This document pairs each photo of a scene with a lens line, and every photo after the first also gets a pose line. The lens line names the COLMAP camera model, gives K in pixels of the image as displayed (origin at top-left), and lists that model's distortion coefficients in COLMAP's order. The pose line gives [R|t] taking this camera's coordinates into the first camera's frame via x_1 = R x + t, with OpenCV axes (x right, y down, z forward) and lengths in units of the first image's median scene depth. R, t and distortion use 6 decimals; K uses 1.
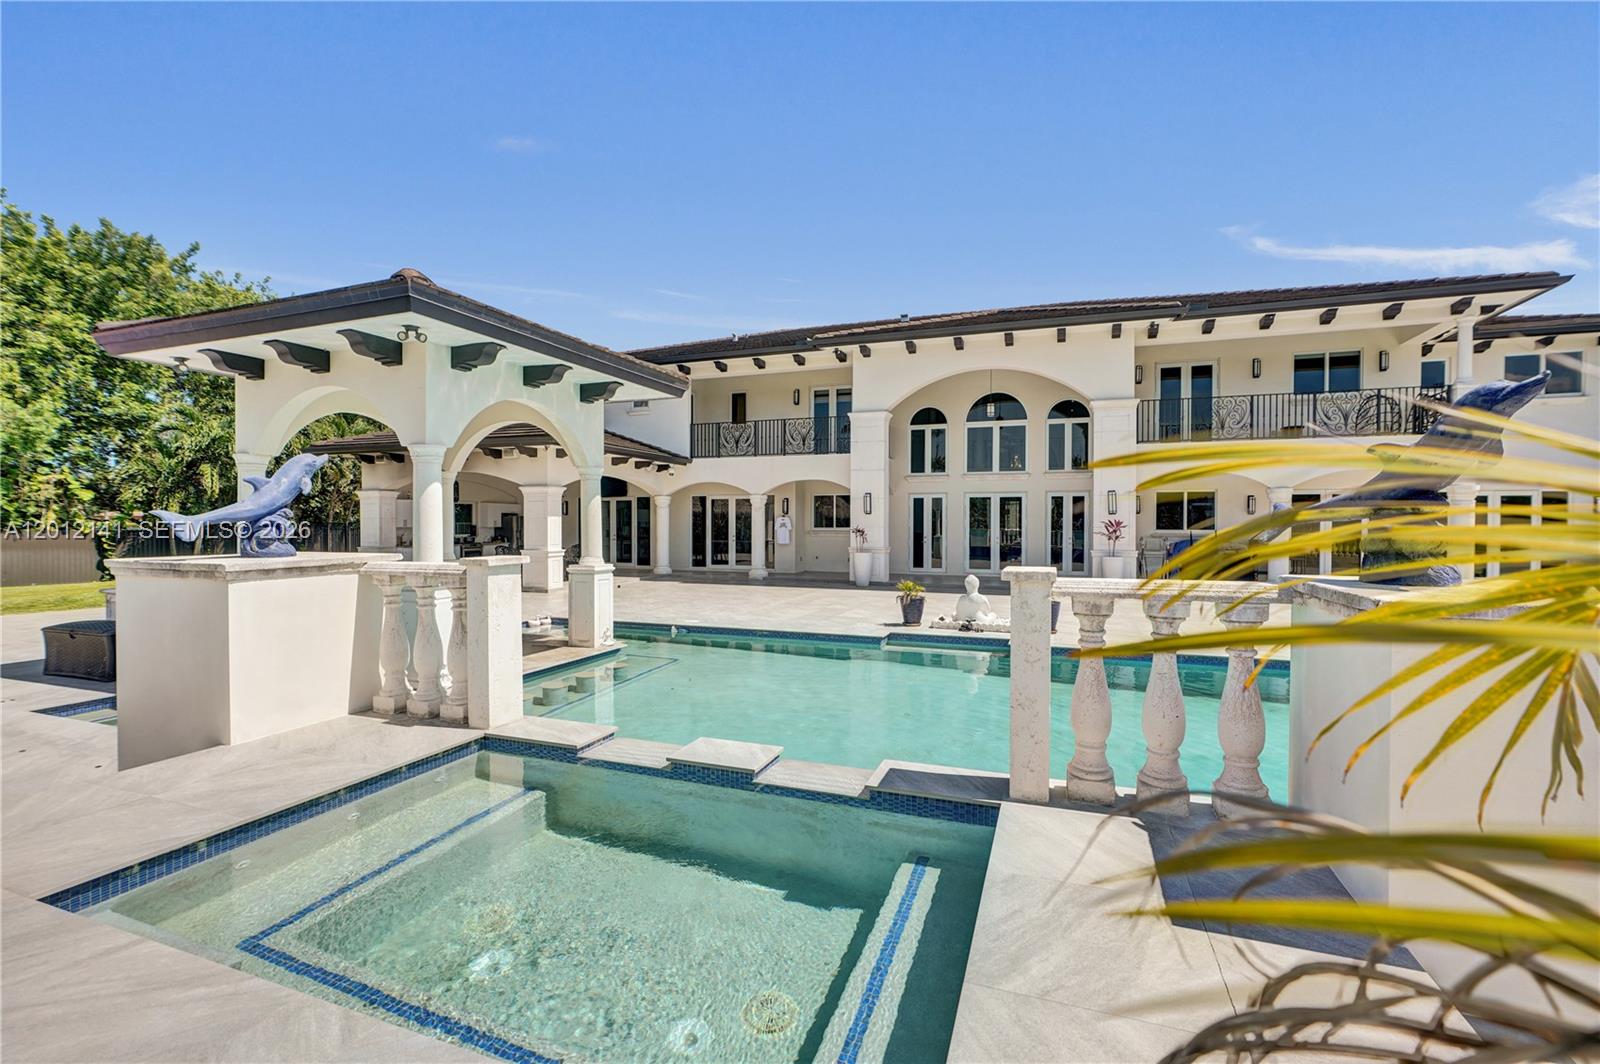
lens RADIAL K [[701.7, 0, 796.0], [0, 701.7, 526.8], [0, 0, 1]] dist [-0.010850, 0.001313]
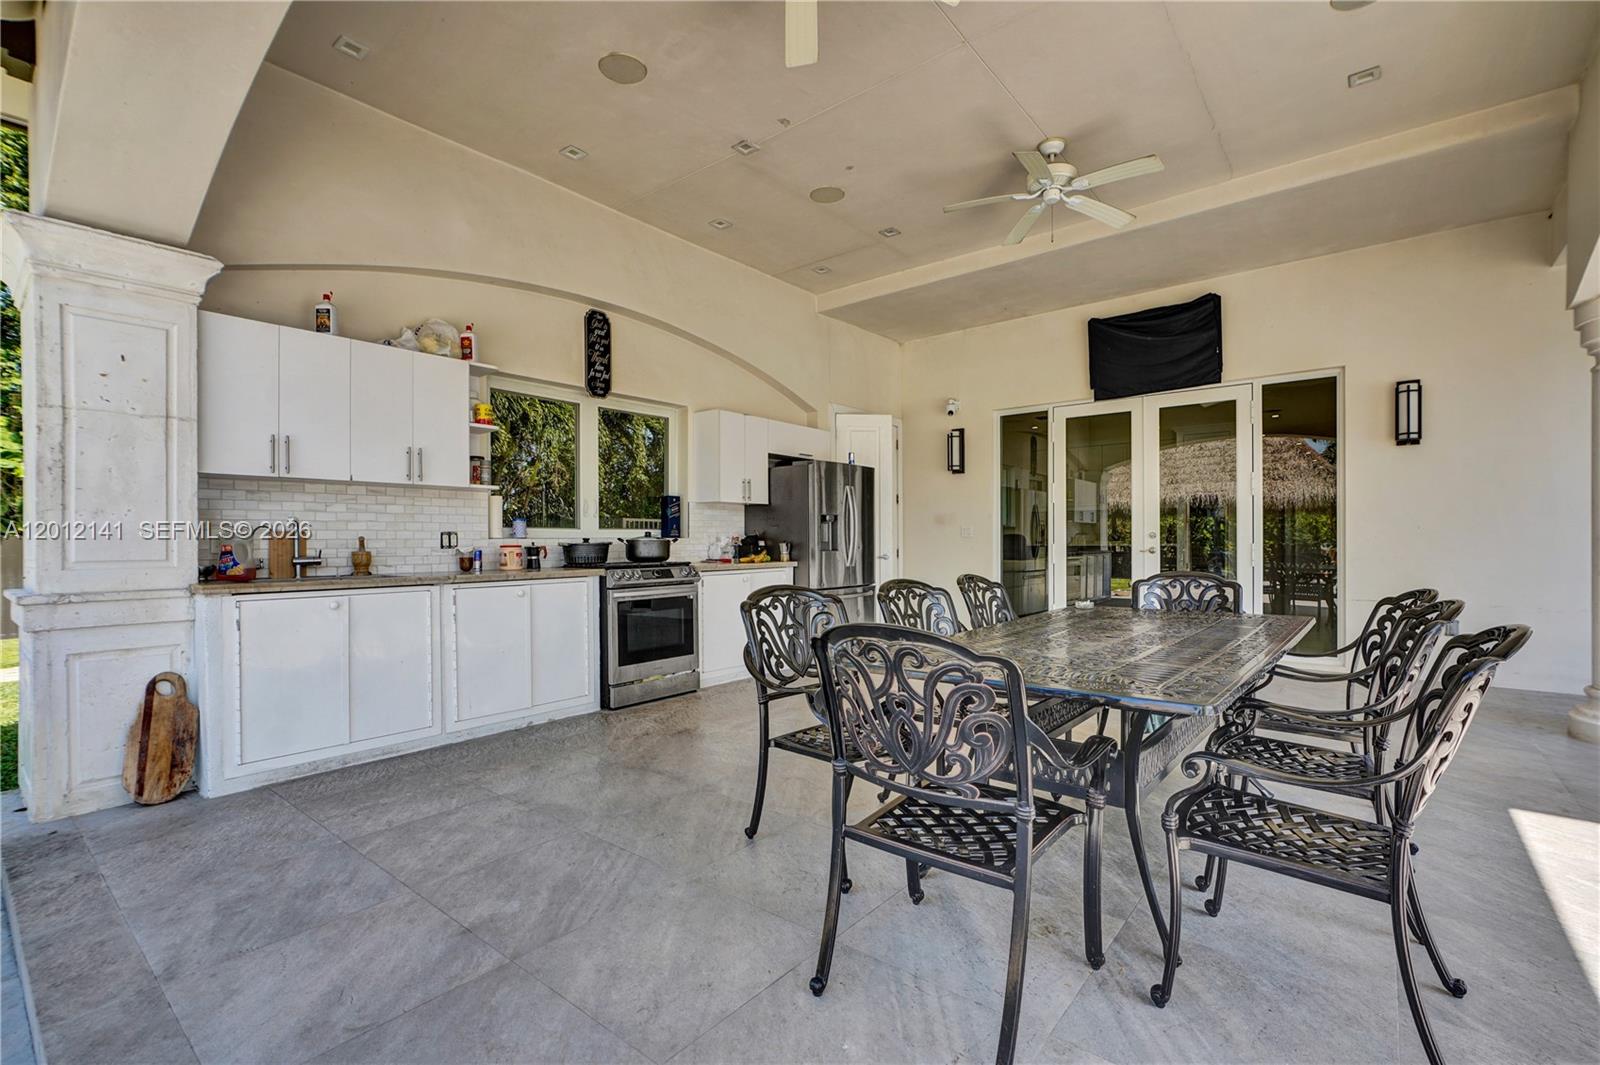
lens RADIAL K [[701.7, 0, 816.3], [0, 701.7, 544.8], [0, 0, 1]] dist [-0.010850, 0.001313]
pose [[0.946581, -0.007365, -0.322382, -0.315413], [0.006442, 0.999972, -0.003931, 0.017040], [0.322402, 0.001644, 0.946601, 0.747381]]
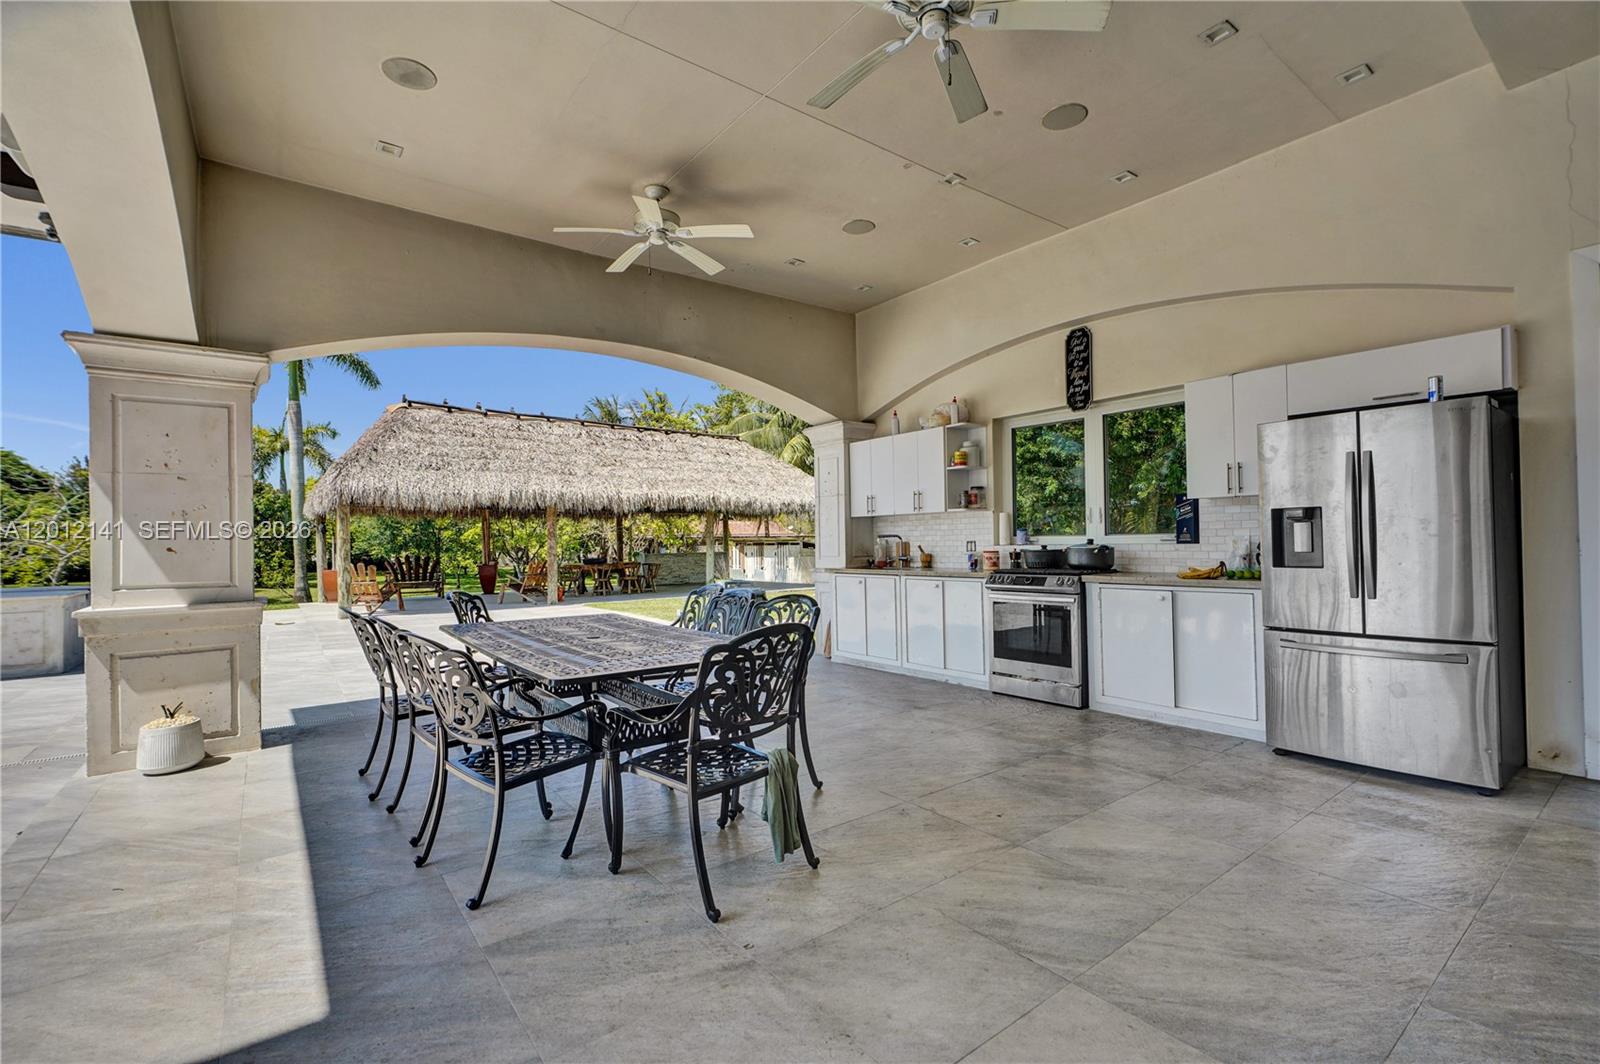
lens RADIAL K [[701.7, 0, 811.0], [0, 701.7, 532.9], [0, 0, 1]] dist [-0.010850, 0.001313]
pose [[-0.524062, 0.001587, -0.851679, -0.205471], [0.015678, 0.999847, -0.007784, 0.010189], [0.851536, -0.017432, -0.524007, 0.982416]]
